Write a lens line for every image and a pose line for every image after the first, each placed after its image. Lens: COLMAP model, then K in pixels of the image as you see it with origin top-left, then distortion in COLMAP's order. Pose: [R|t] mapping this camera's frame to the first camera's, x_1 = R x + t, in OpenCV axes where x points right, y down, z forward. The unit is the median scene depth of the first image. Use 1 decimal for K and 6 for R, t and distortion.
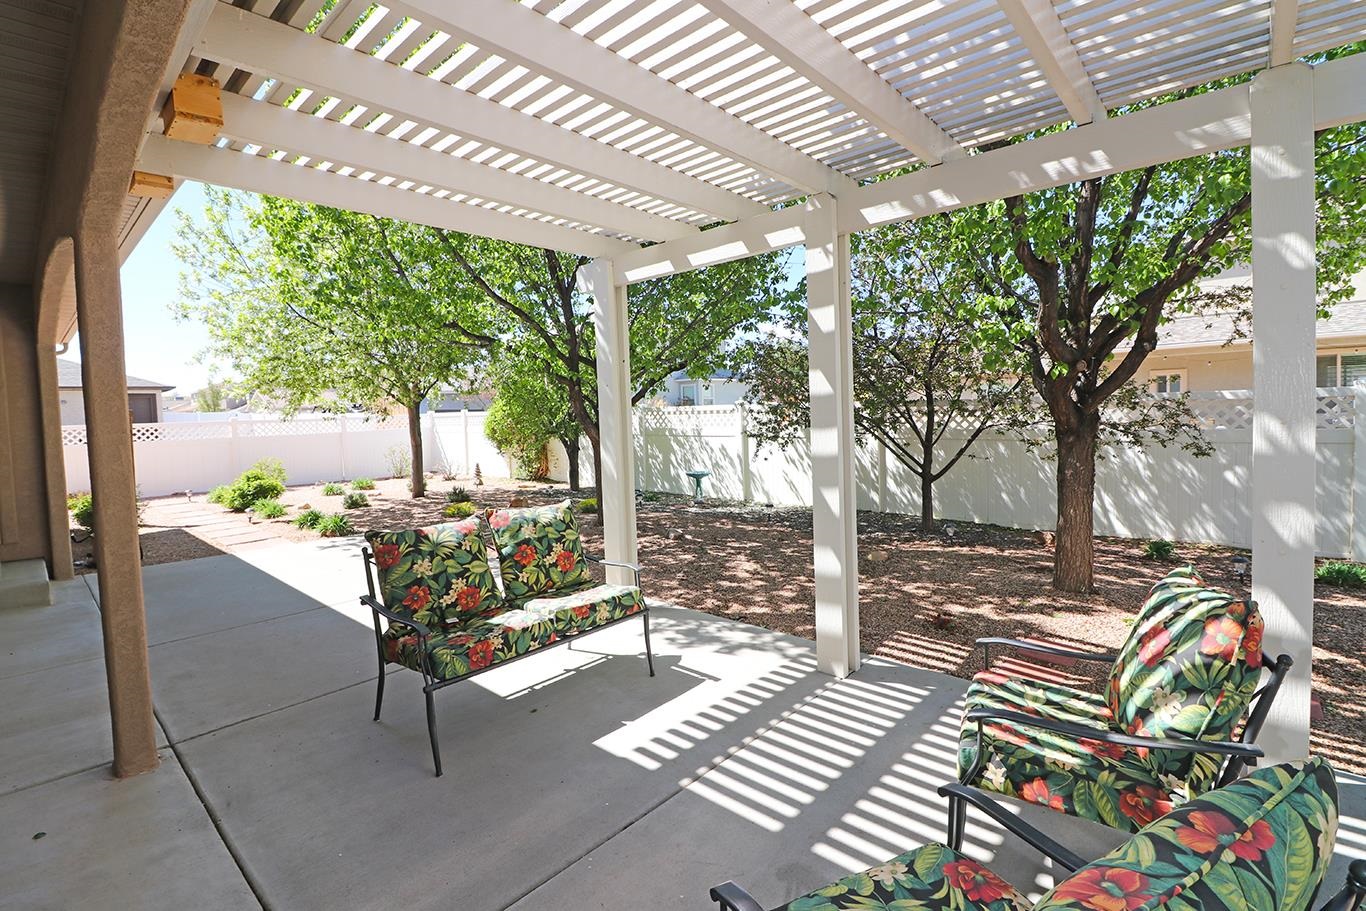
lens RADIAL K [[626.6, 0, 679.7], [0, 626.6, 451.6], [0, 0, 1]] dist [0.000078, -0.011908]
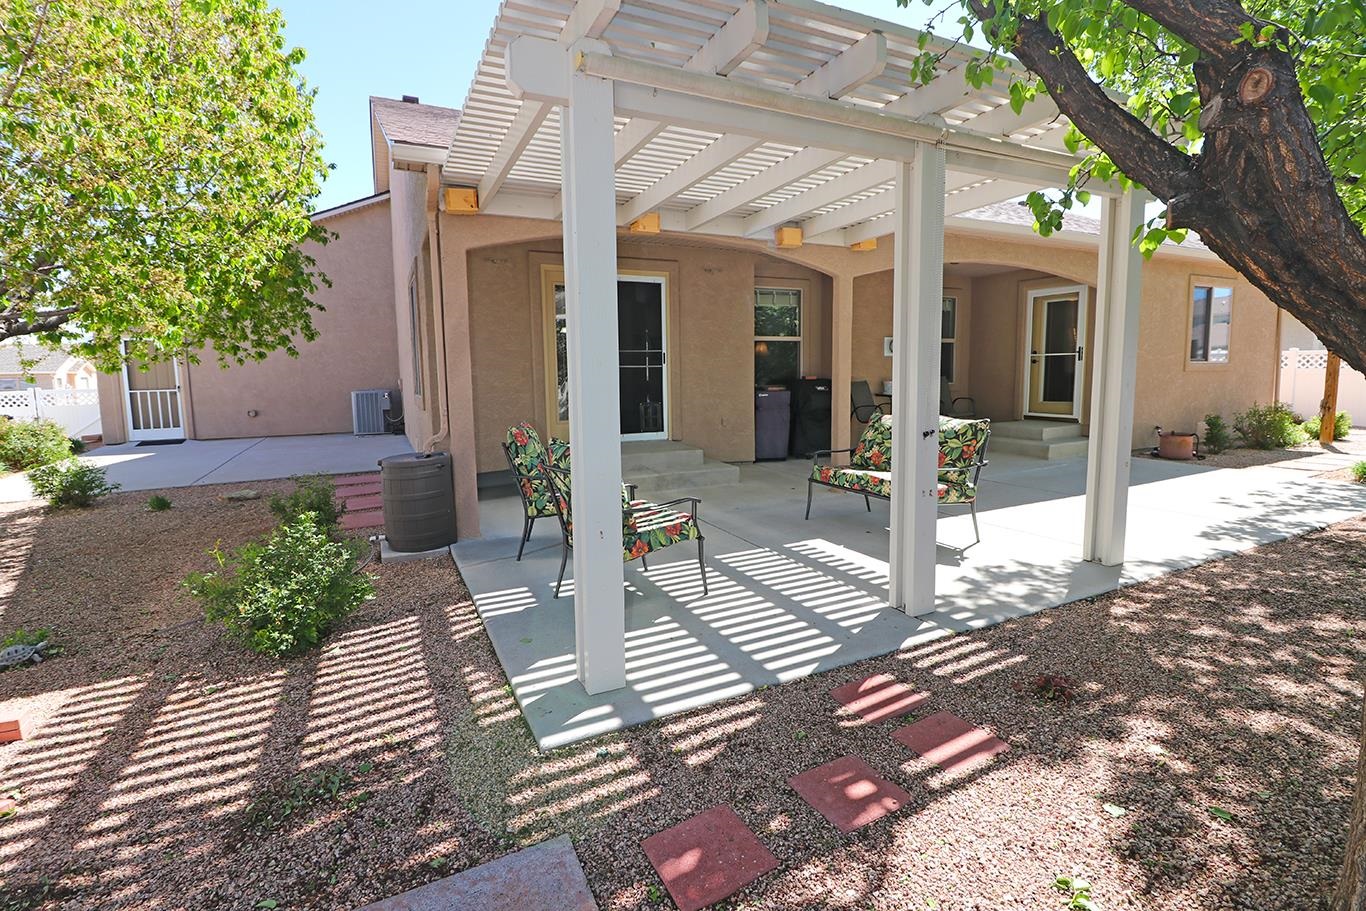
lens RADIAL K [[626.6, 0, 684.7], [0, 626.6, 448.1], [0, 0, 1]] dist [0.000078, -0.011908]
pose [[-0.363671, 0.153301, -0.918827, 1.068237], [-0.030335, 0.983893, 0.176163, -0.058327], [0.931034, 0.091938, -0.353163, 0.841661]]
